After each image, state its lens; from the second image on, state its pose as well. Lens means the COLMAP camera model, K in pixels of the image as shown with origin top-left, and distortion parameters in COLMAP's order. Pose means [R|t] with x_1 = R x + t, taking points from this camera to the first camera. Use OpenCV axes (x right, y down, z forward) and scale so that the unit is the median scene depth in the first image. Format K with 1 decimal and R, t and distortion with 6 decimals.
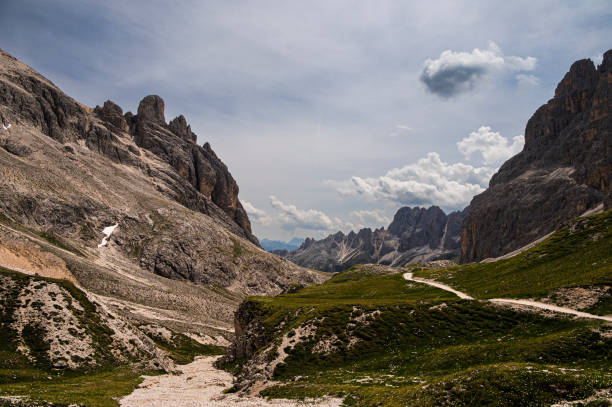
lens RADIAL K [[416.3, 0, 306.0], [0, 416.3, 203.5], [0, 0, 1]] dist [-0.003369, -0.004332]
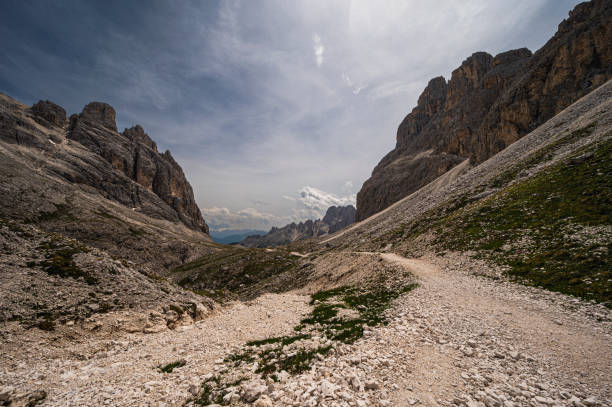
lens RADIAL K [[234.2, 0, 316.8], [0, 234.2, 208.1], [0, 0, 1]] dist [-0.000220, -0.000021]
pose [[0.991959, -0.012898, 0.125903, 0.230903], [0.013969, 0.999873, -0.007622, 0.082775], [-0.125789, 0.009319, 0.992013, 0.382786]]
